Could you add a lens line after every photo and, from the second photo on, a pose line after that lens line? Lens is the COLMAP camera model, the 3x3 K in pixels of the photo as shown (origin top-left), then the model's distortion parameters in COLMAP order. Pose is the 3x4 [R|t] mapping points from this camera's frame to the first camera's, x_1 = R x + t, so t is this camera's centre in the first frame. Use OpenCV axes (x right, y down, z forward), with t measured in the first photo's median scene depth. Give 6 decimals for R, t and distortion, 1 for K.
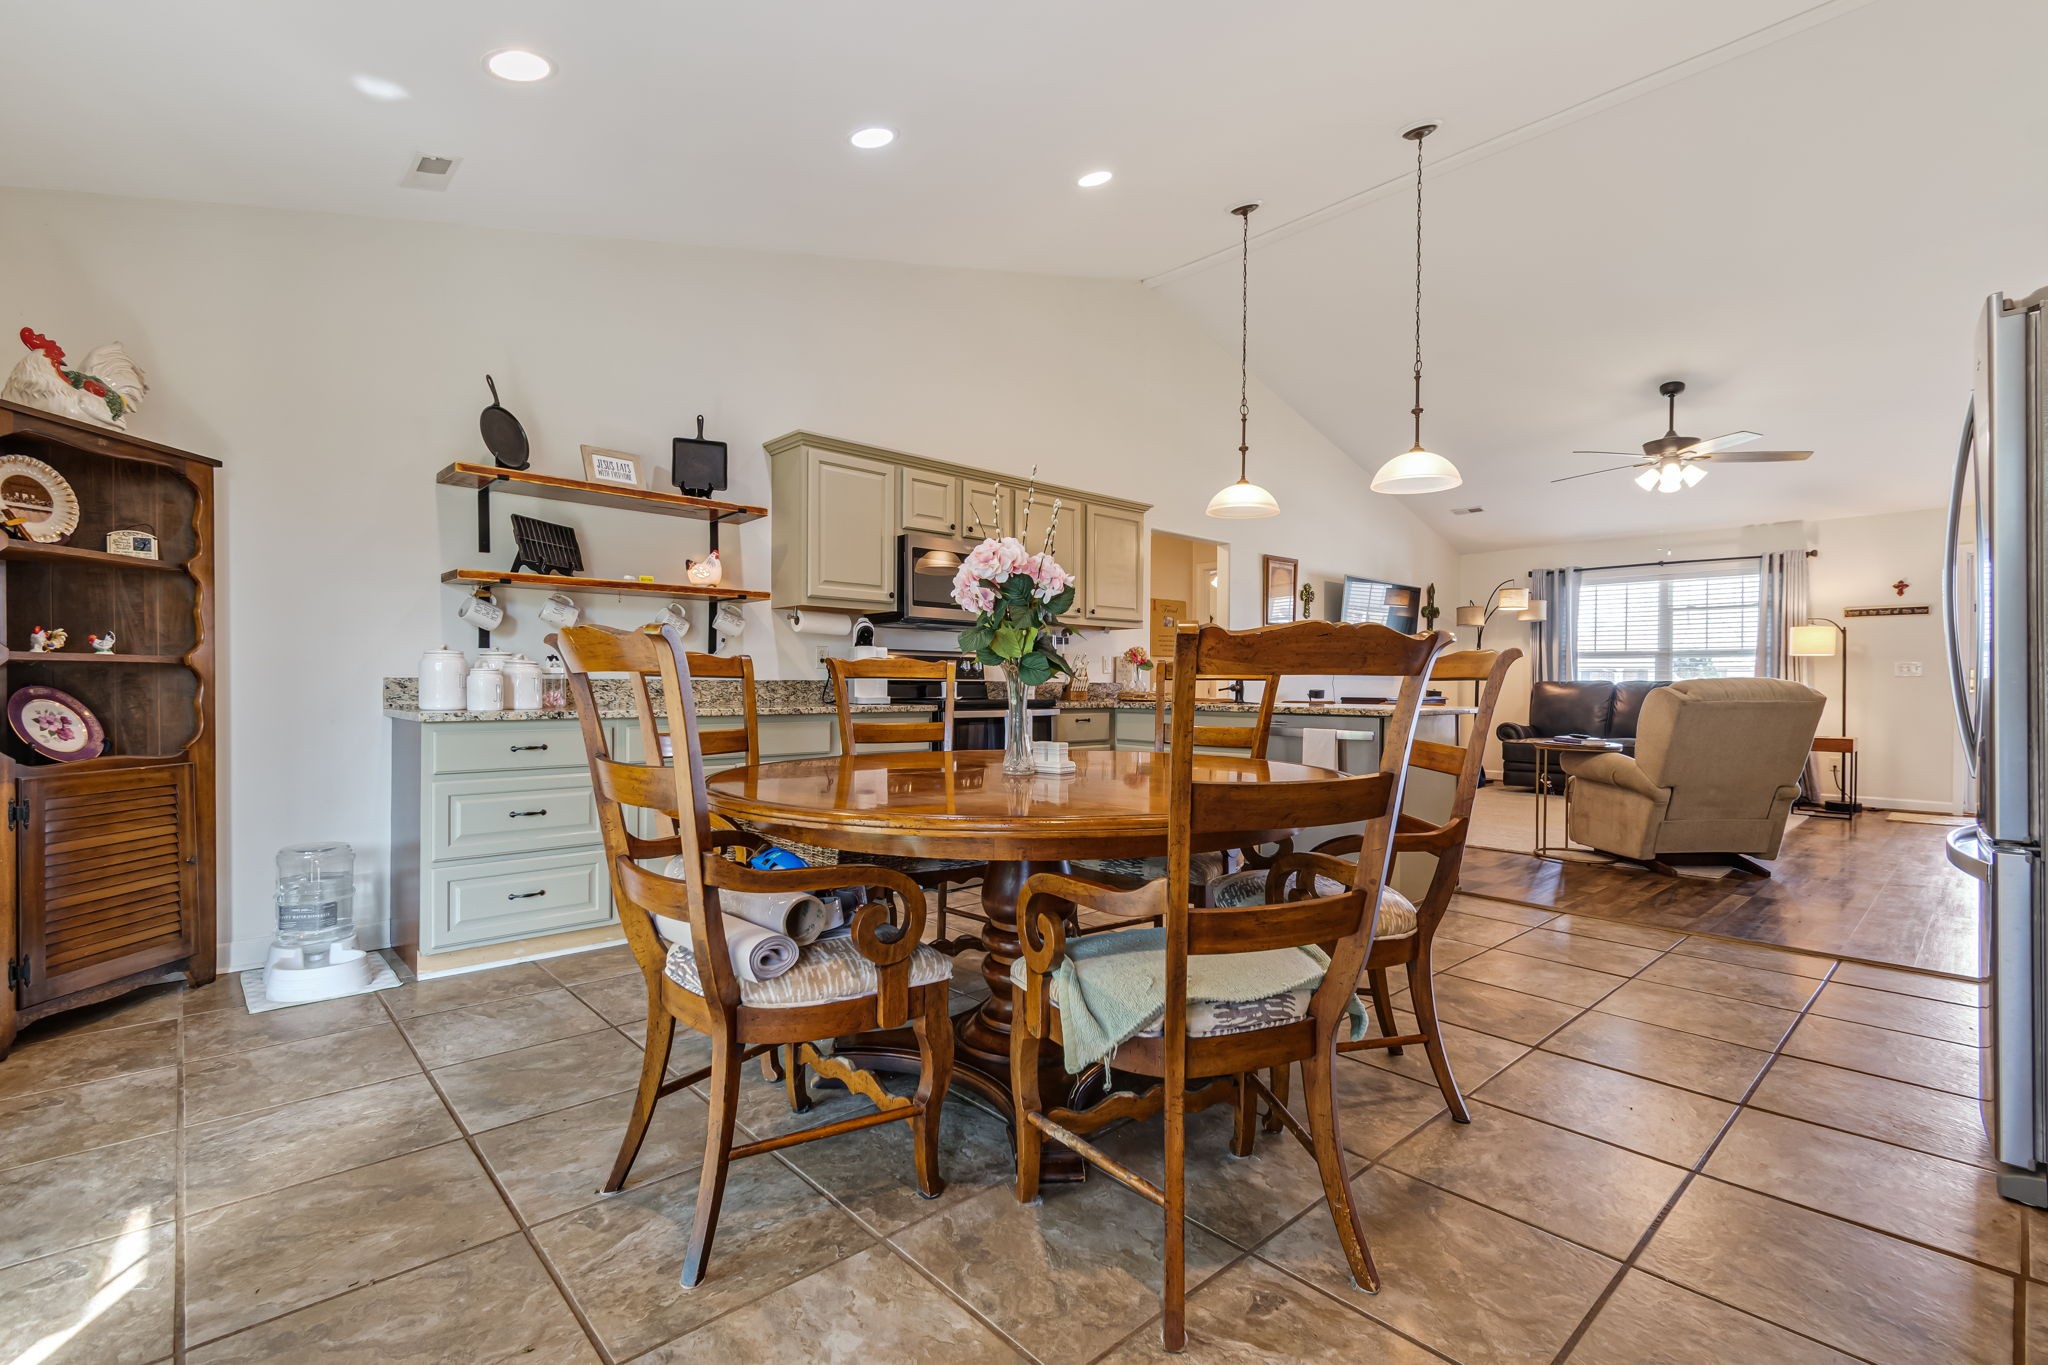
lens RADIAL K [[923.0, 0, 1027.4], [0, 923.0, 685.7], [0, 0, 1]] dist [0.002375, -0.000076]
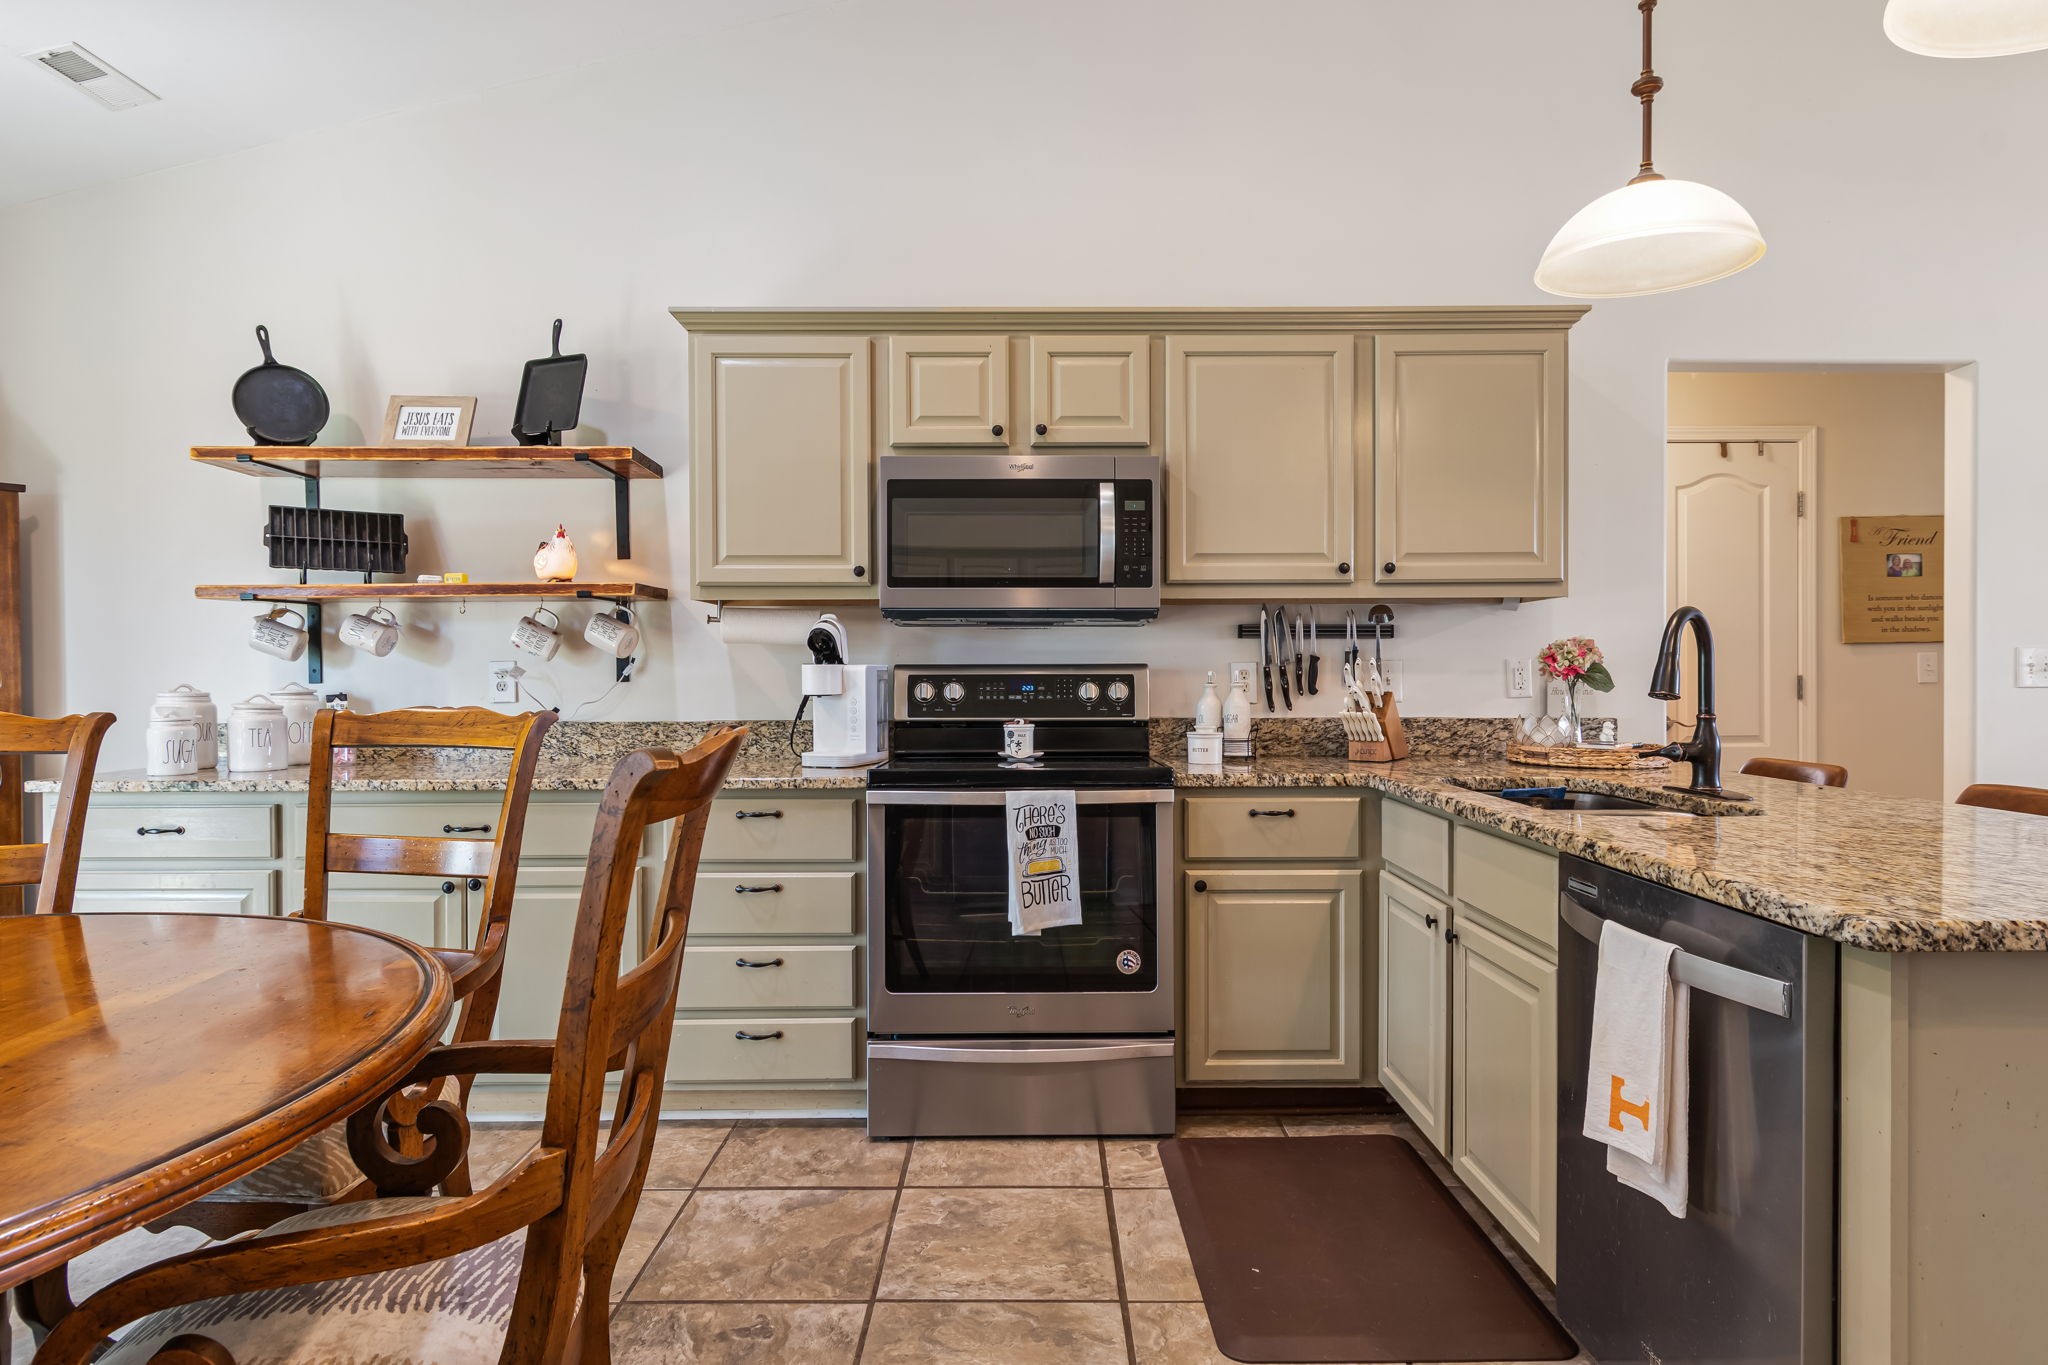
lens RADIAL K [[1148.4, 0, 1028.2], [0, 1148.4, 684.8], [0, 0, 1]] dist [0.000764, -0.001346]
pose [[0.733127, 0.000952, -0.680091, 0.241744], [0.006310, 0.999946, 0.008202, -0.021255], [0.680063, -0.010304, 0.733081, 0.343424]]
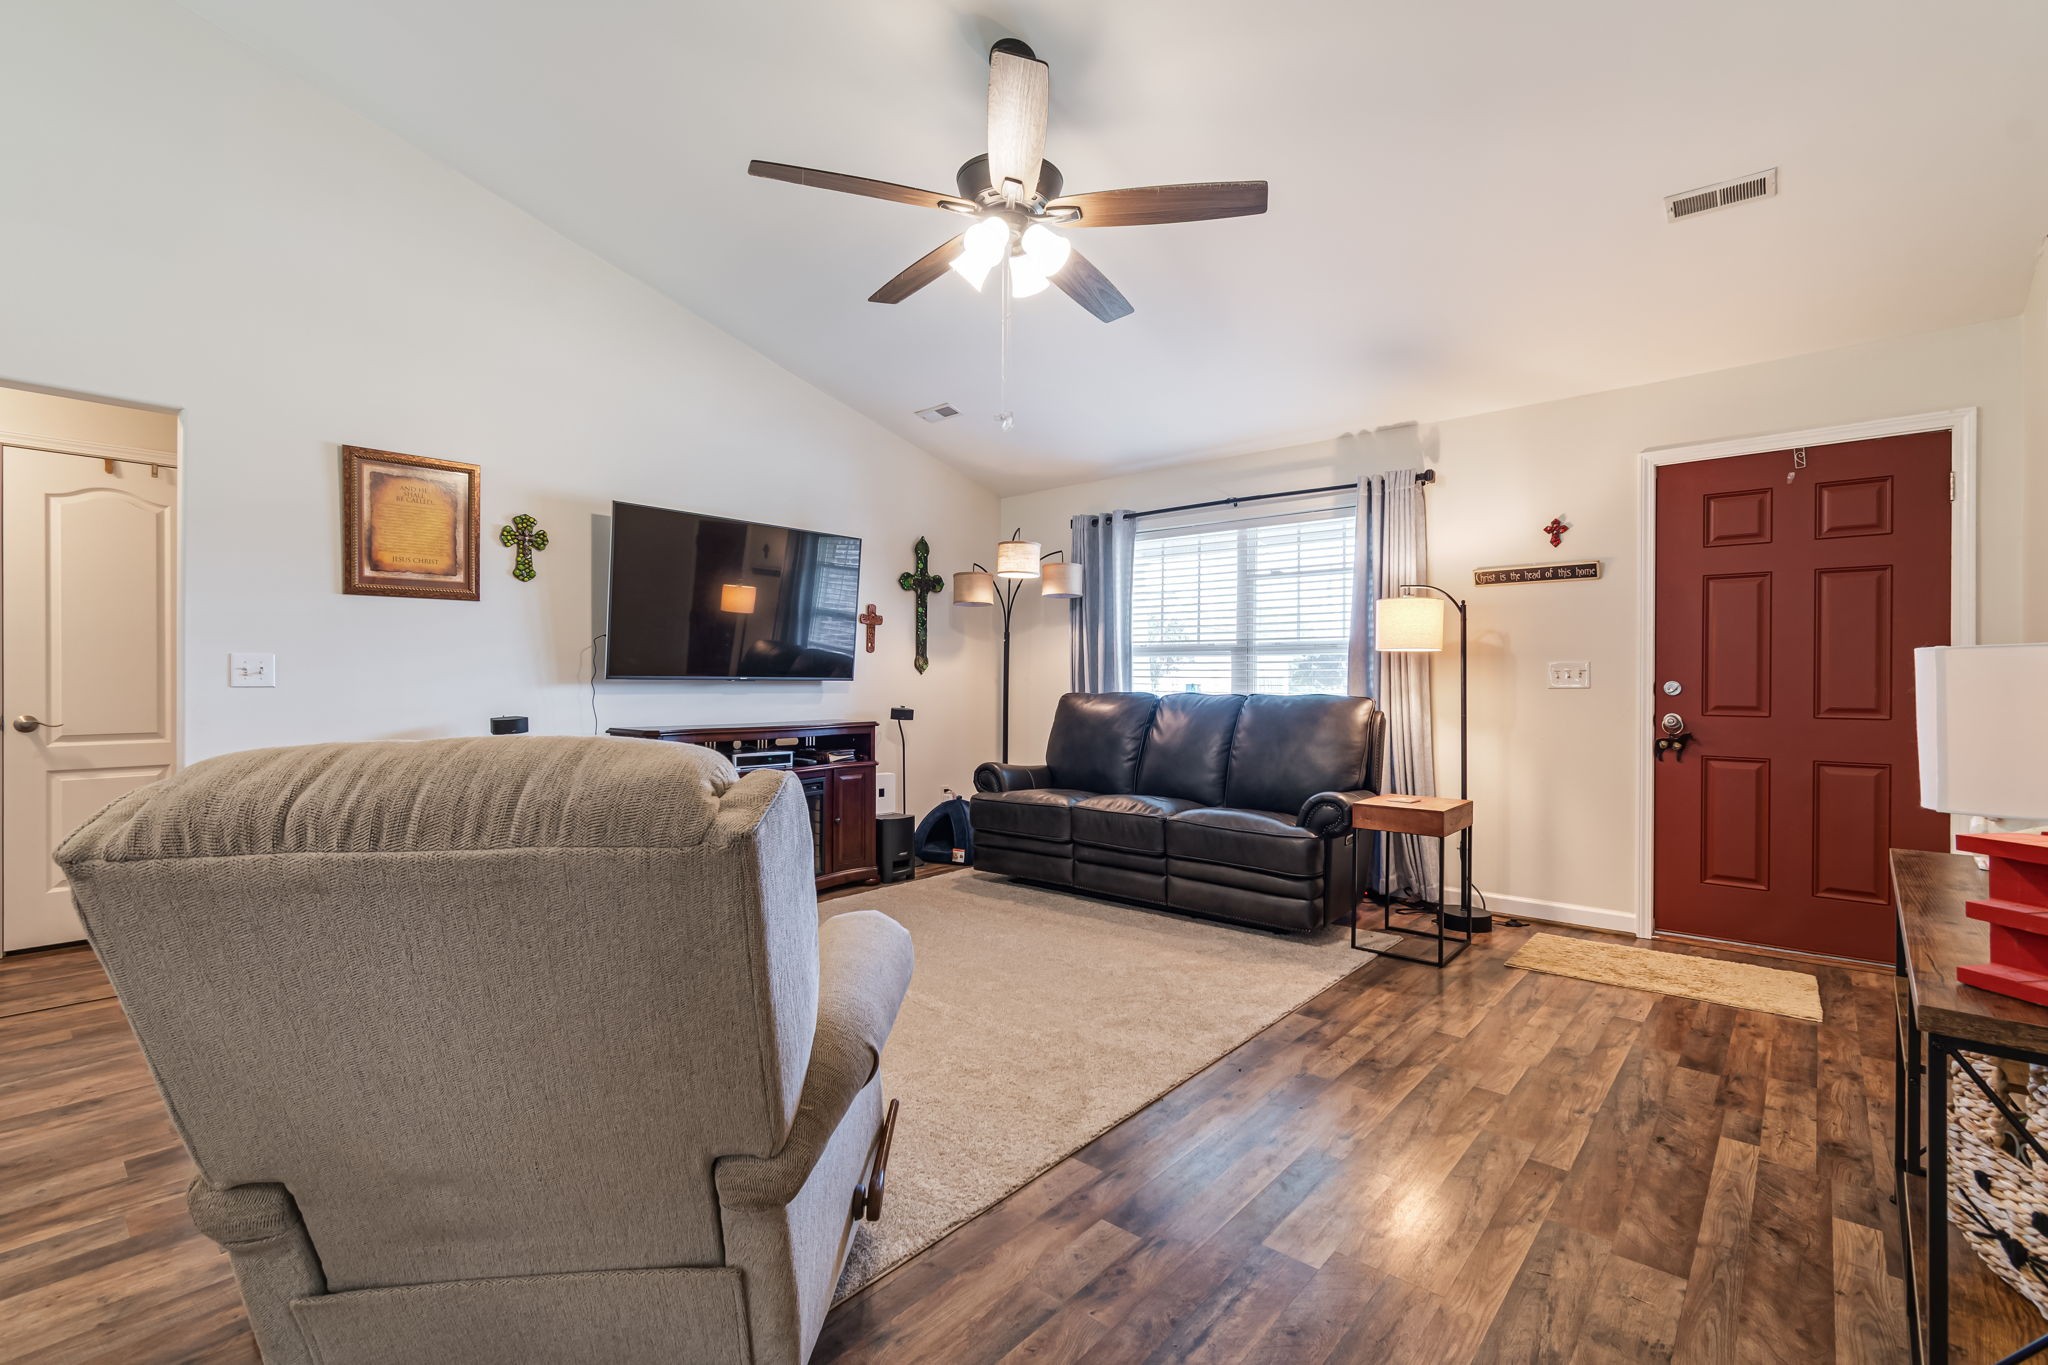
lens RADIAL K [[909.4, 0, 1024.0], [0, 909.4, 682.5], [0, 0, 1]] dist [0.000831, -0.001072]
pose [[0.994906, -0.003057, 0.100760, 0.562723], [0.003101, 0.999995, -0.000285, -0.014149], [-0.100759, 0.000596, 0.994911, 0.477013]]
